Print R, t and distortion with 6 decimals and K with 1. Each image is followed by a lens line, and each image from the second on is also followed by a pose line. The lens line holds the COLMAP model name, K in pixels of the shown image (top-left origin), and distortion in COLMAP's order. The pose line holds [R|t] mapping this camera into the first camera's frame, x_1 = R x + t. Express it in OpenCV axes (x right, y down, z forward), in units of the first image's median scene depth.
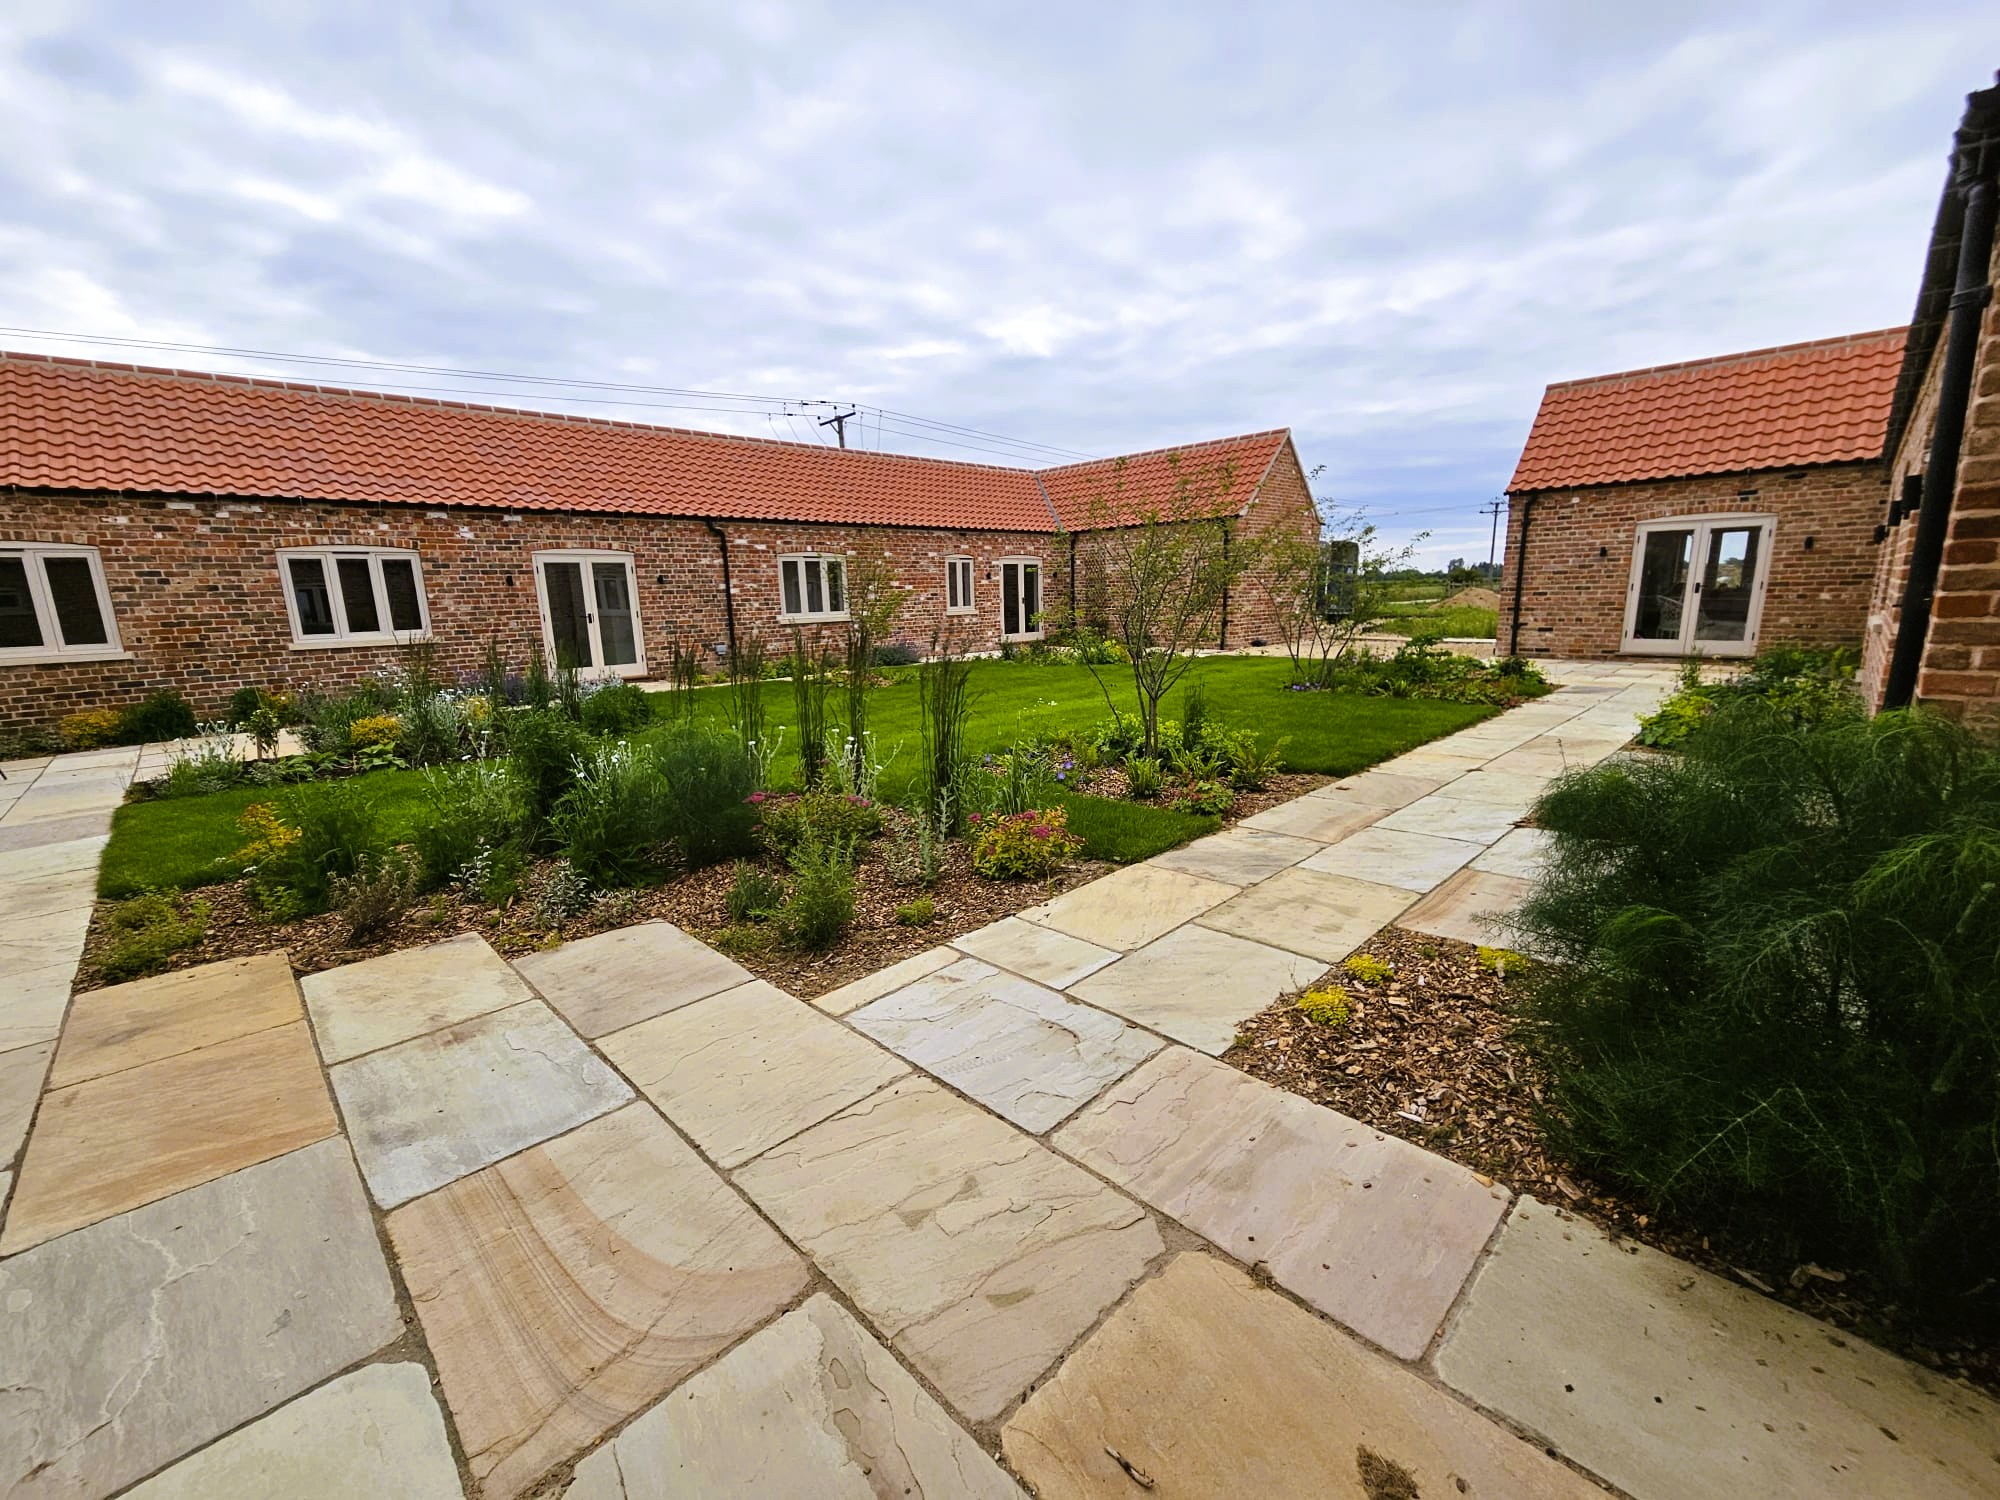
lens RADIAL K [[822.9, 0, 996.0], [0, 822.9, 770.3], [0, 0, 1]] dist [-0.000208, -0.000381]
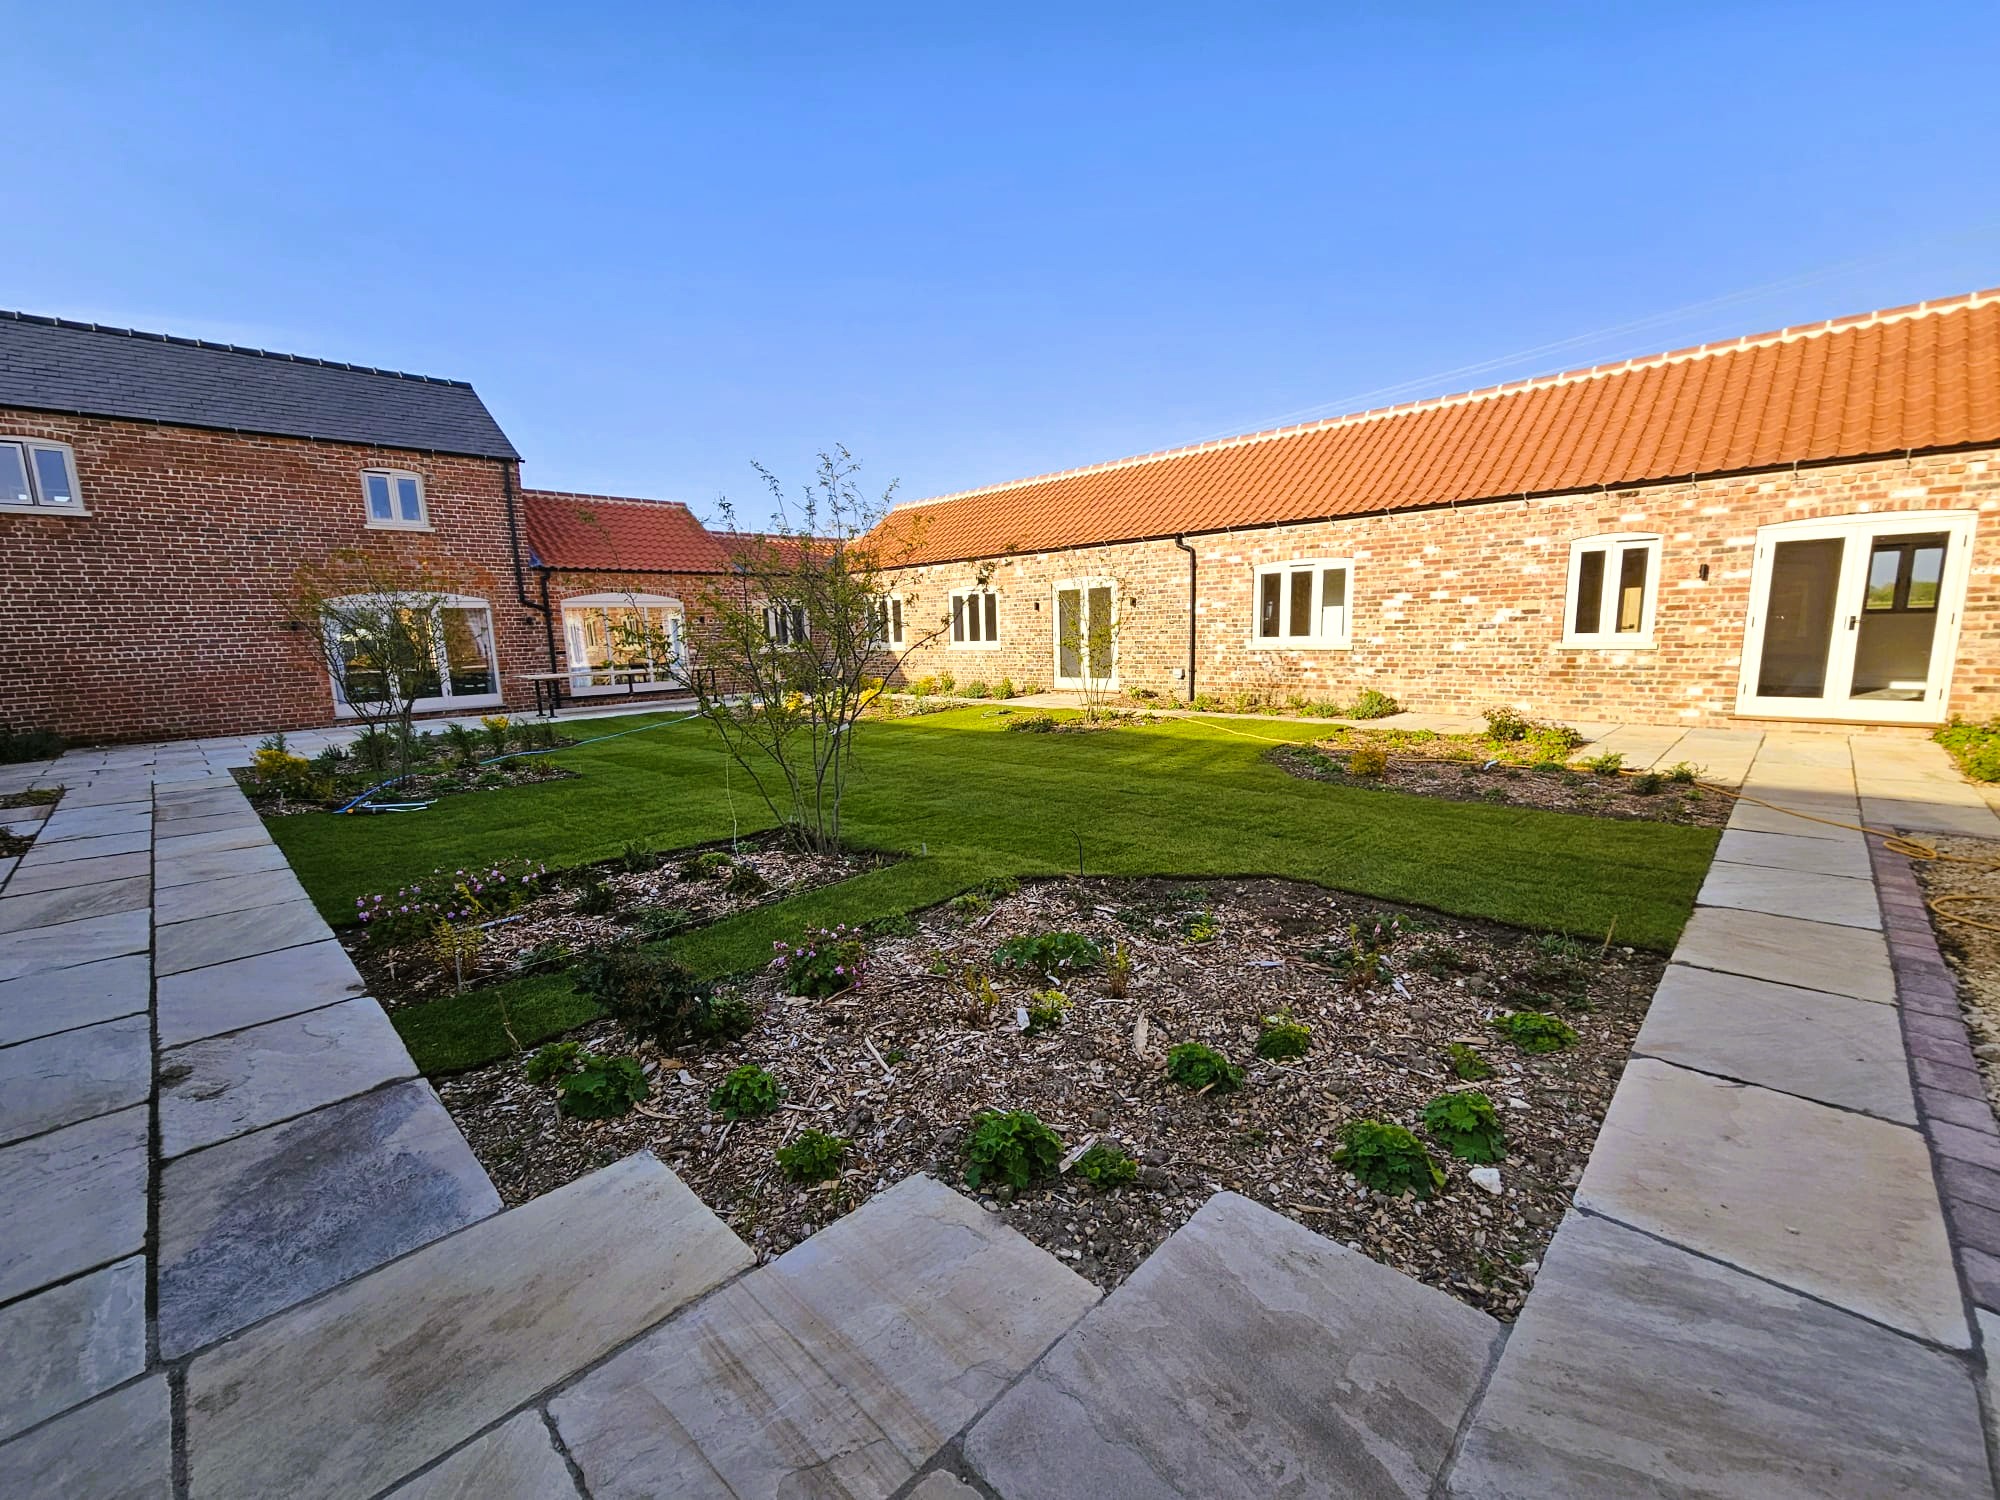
lens RADIAL K [[822.9, 0, 998.1], [0, 822.9, 763.6], [0, 0, 1]] dist [-0.000208, -0.000381]
pose [[0.018572, 0.191417, -0.981333, 0.755225], [-0.181894, 0.965770, 0.184939, -0.230052], [0.983143, 0.175064, 0.052754, 0.959233]]
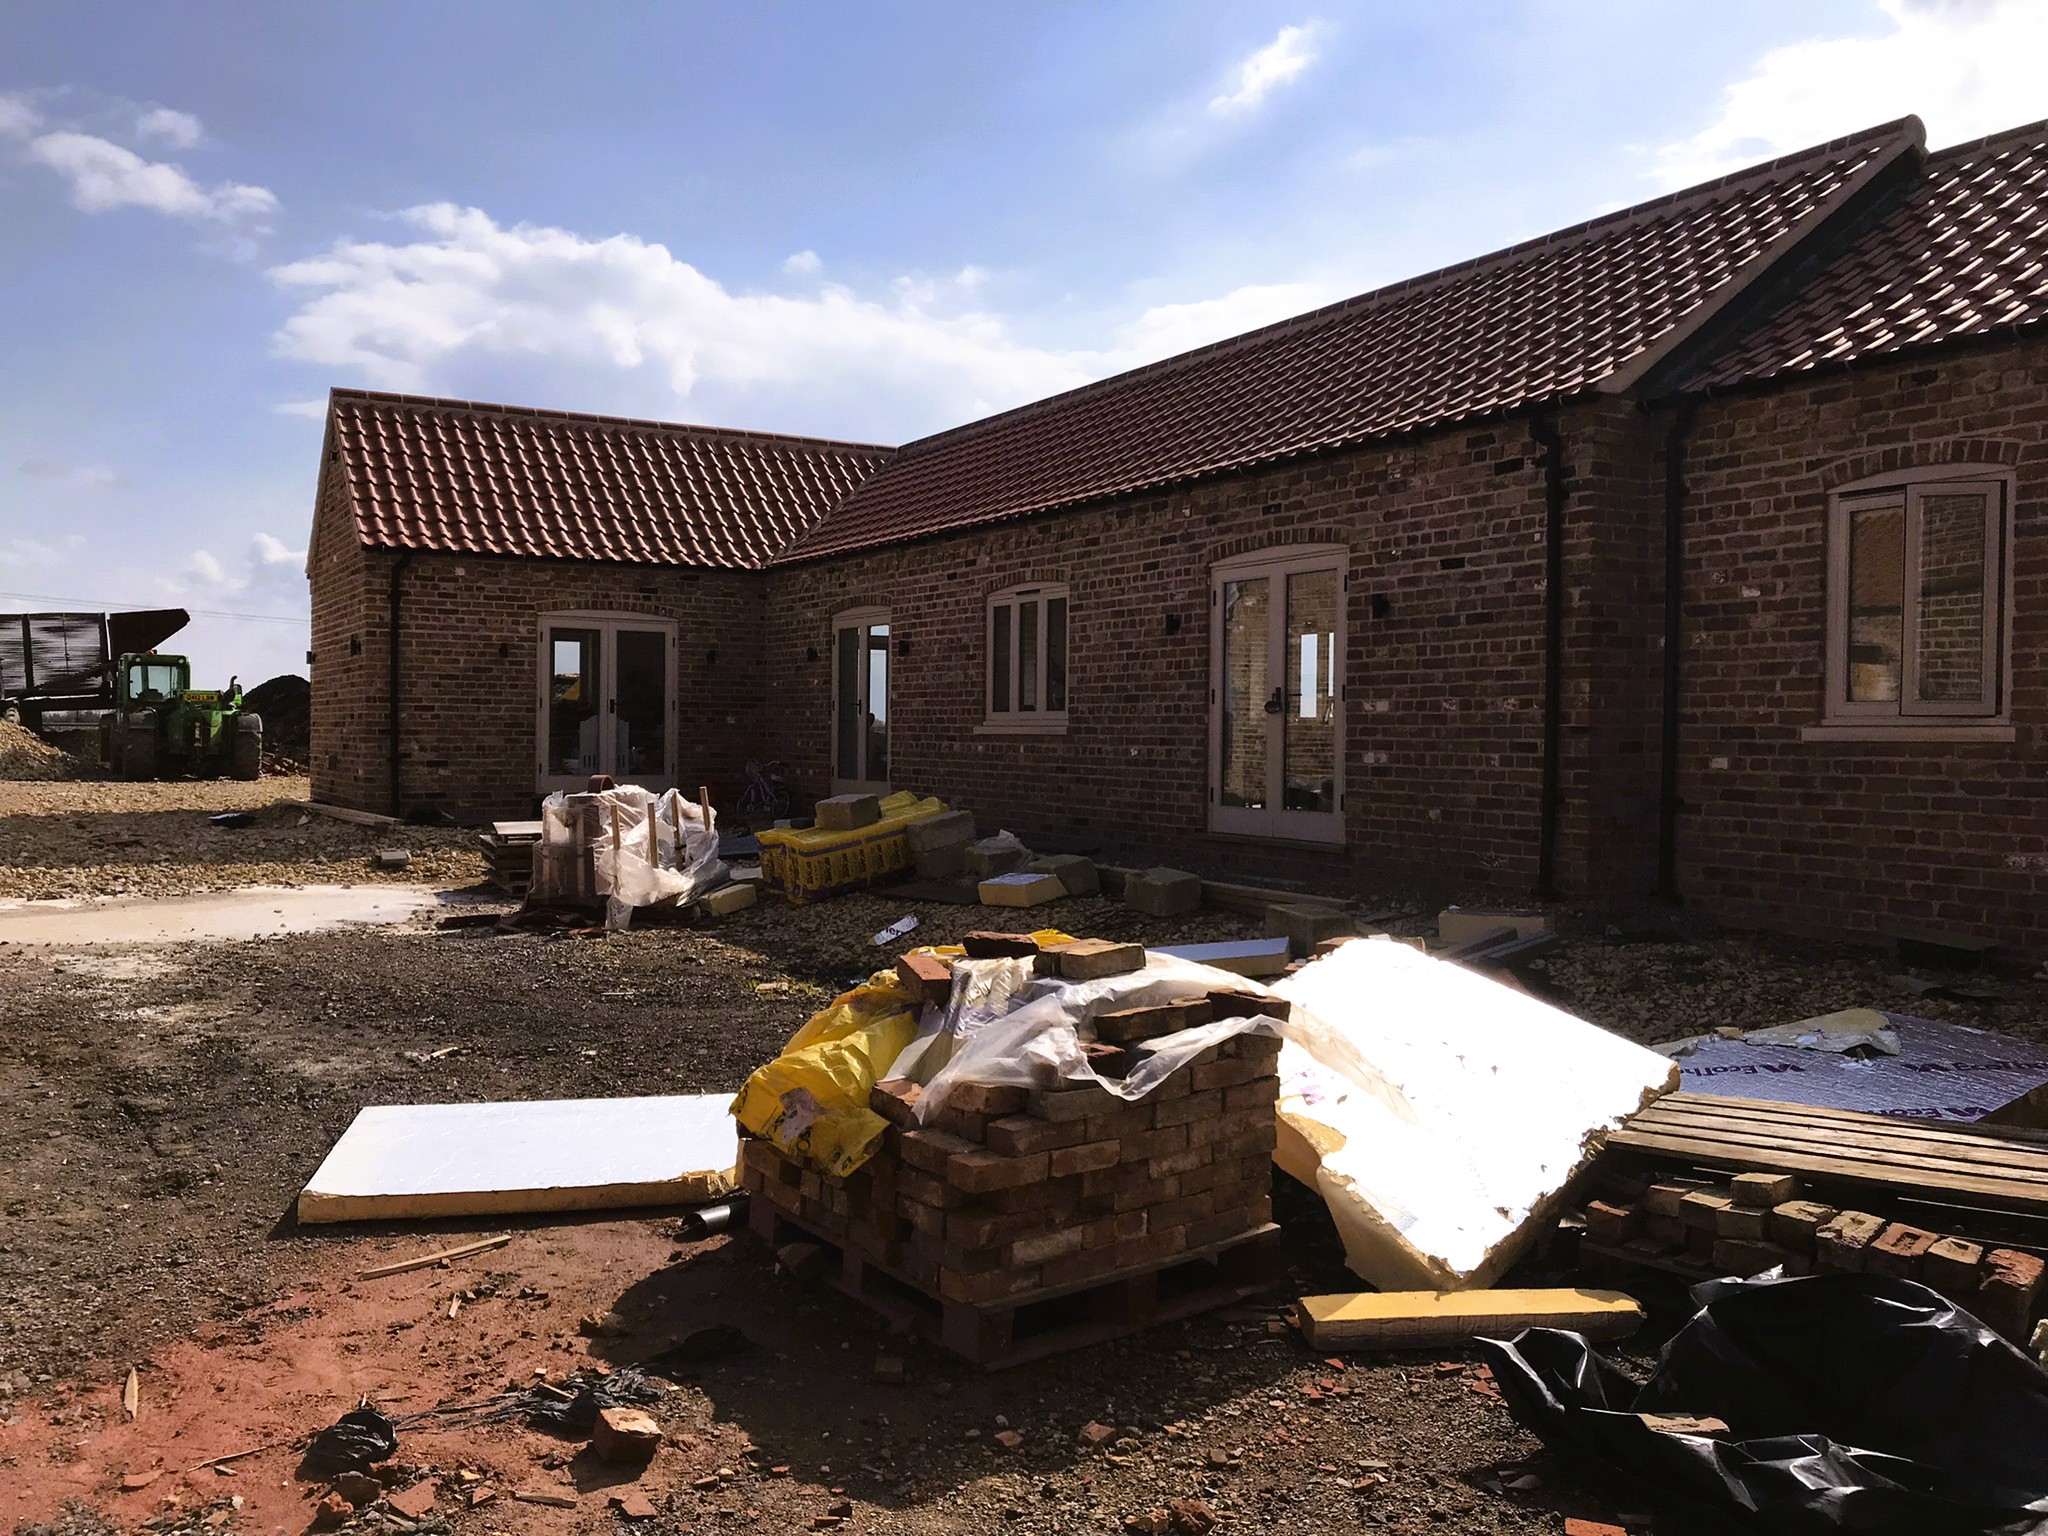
lens RADIAL K [[1666.1, 0, 1028.2], [0, 1666.1, 763.2], [0, 0, 1]] dist [0.004037, -0.000075]
pose [[0.242463, 0.012070, 0.970085, -0.551797], [0.188183, 0.980346, -0.059232, -0.010471], [-0.951734, 0.196915, 0.235427, 0.306976]]
